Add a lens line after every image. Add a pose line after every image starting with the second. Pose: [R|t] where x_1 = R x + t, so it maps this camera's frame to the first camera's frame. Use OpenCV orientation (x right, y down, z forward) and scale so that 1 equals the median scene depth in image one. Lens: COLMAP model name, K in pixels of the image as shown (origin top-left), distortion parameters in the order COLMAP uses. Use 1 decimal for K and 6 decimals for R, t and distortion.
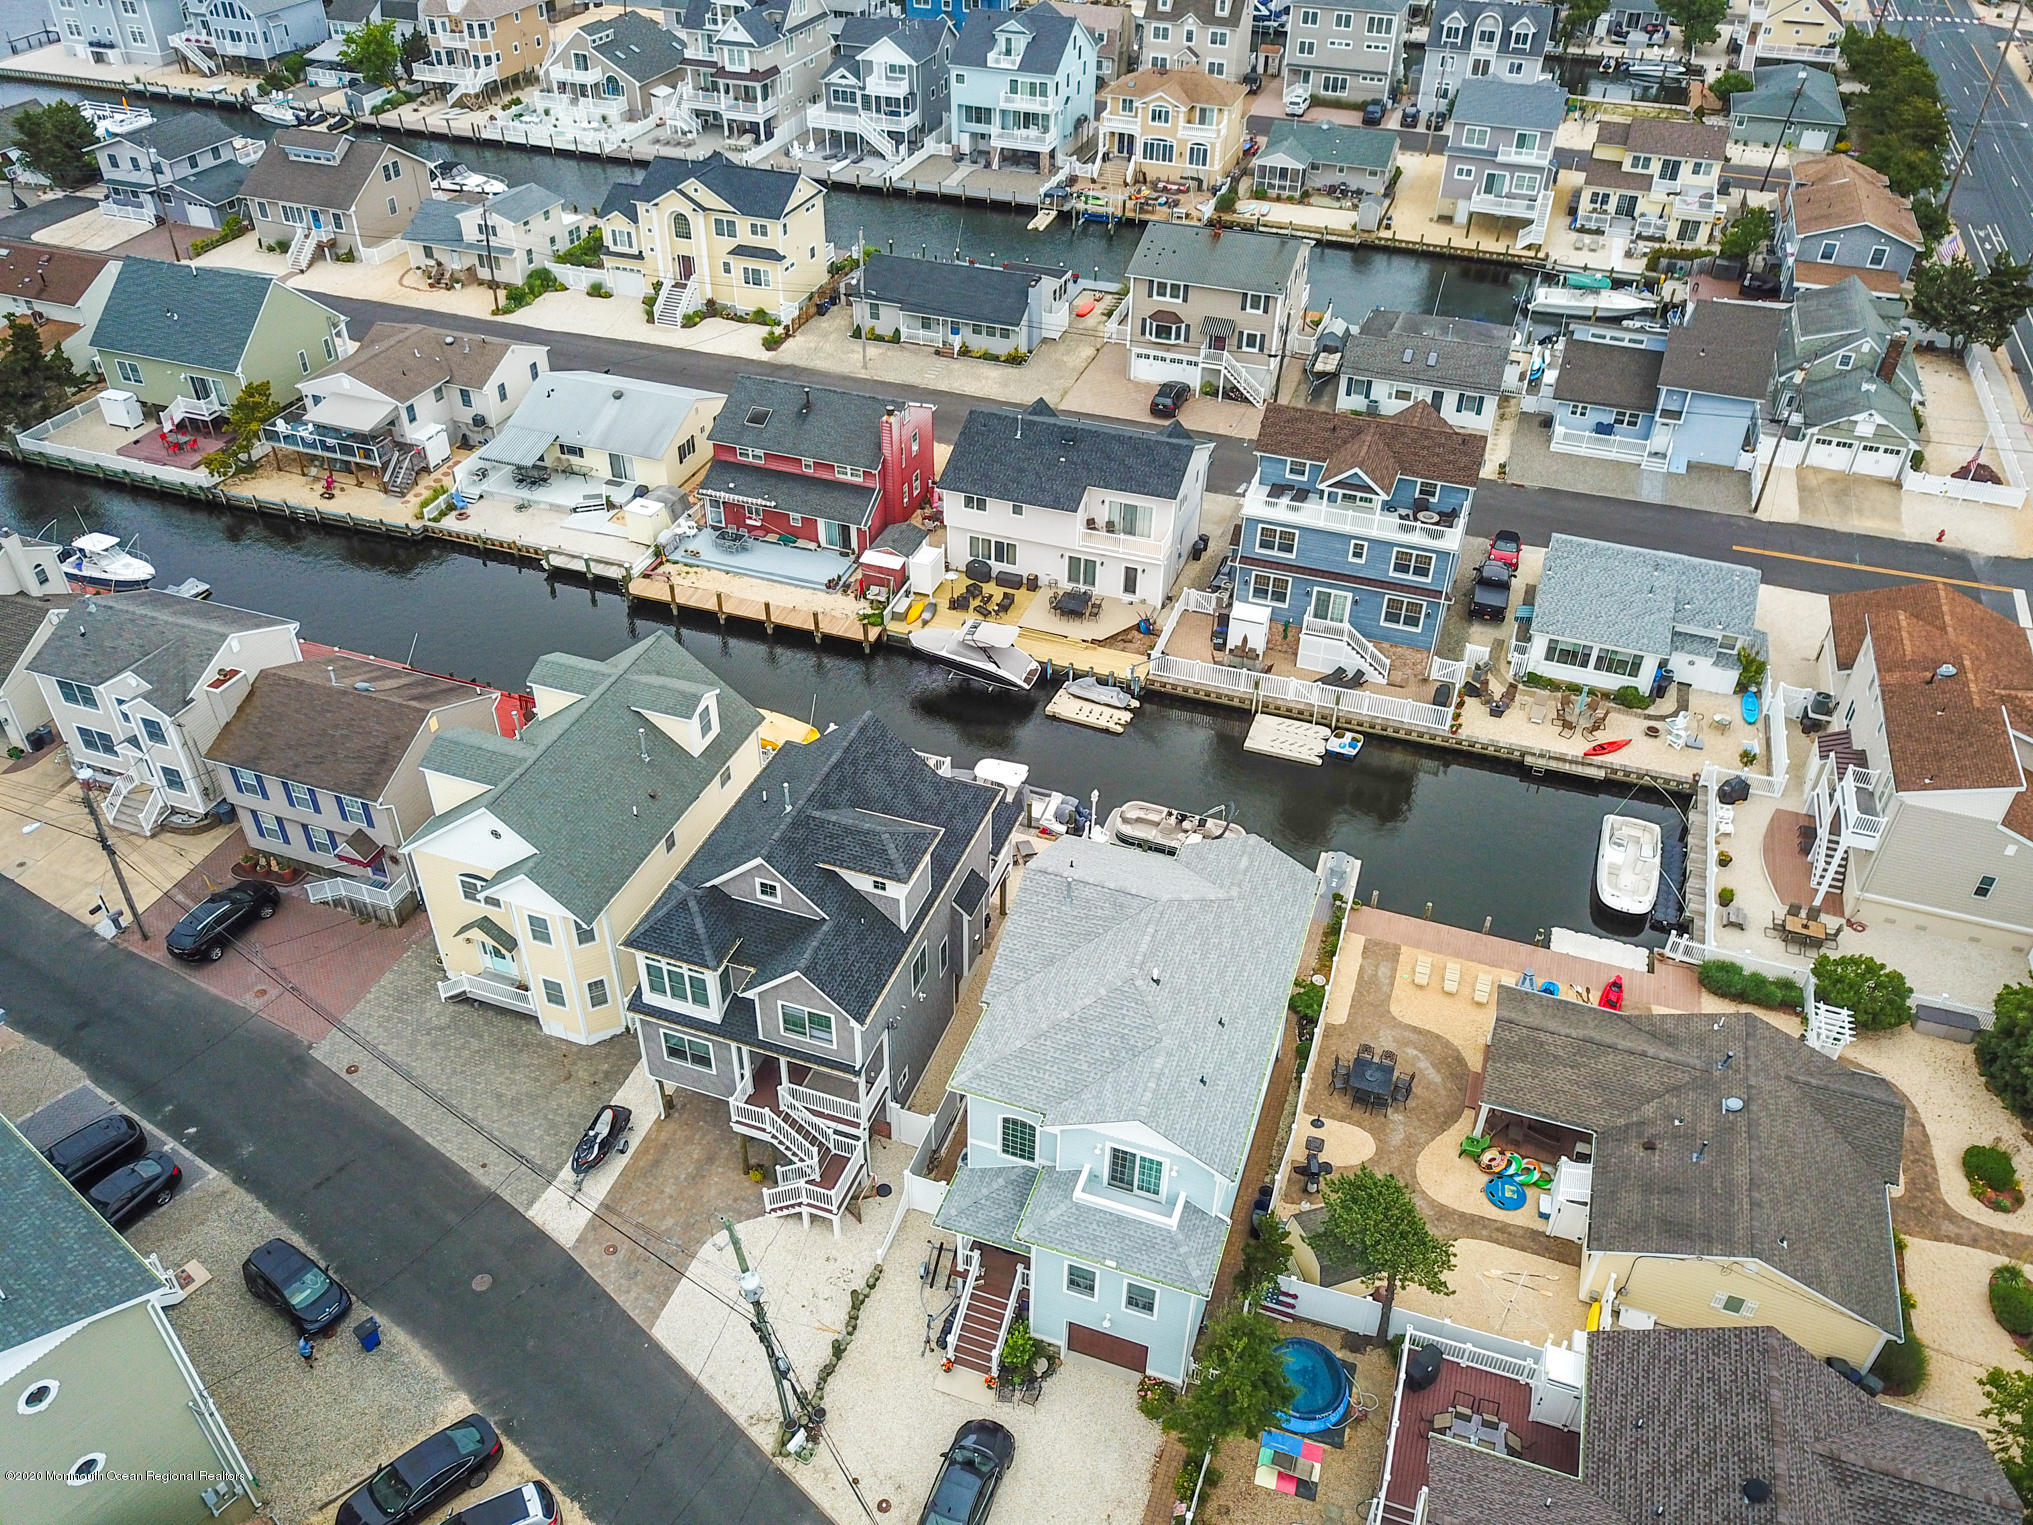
lens RADIAL K [[1560.3, 0, 1012.9], [0, 1560.3, 760.7], [0, 0, 1]] dist [-0.005619, 0.014503]
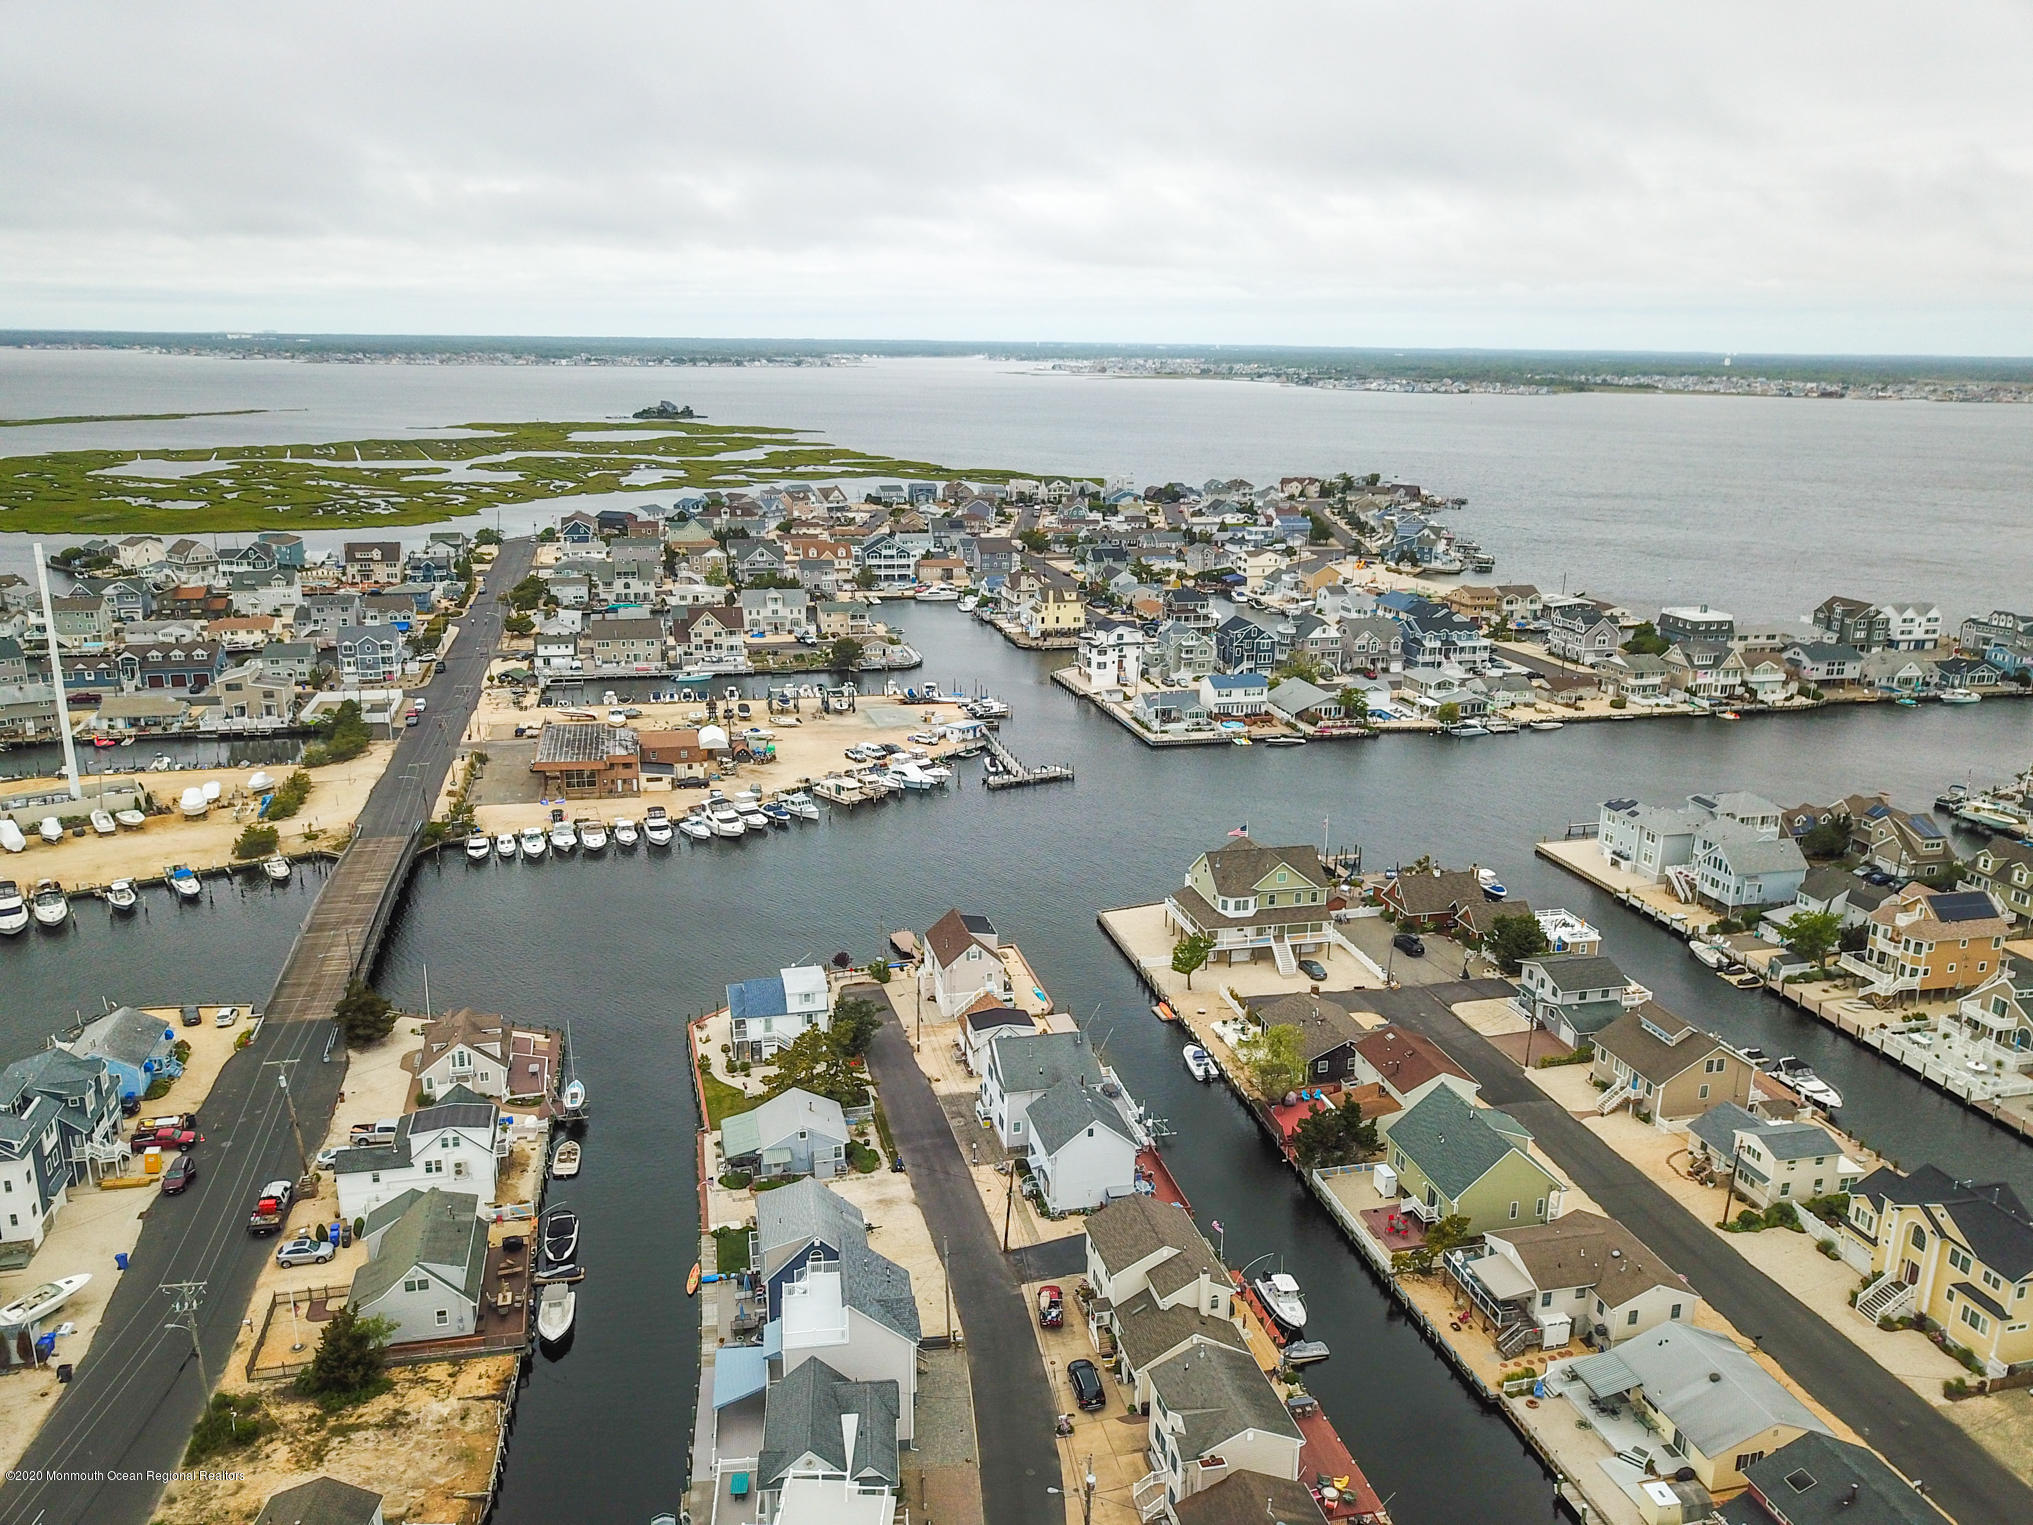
lens RADIAL K [[1560.3, 0, 1021.9], [0, 1560.3, 762.1], [0, 0, 1]] dist [-0.005619, 0.014503]
pose [[0.554834, 0.218616, -0.802724, 0.207369], [-0.513310, 0.849270, -0.123502, -0.175198], [0.654730, 0.480569, 0.583422, -0.124579]]
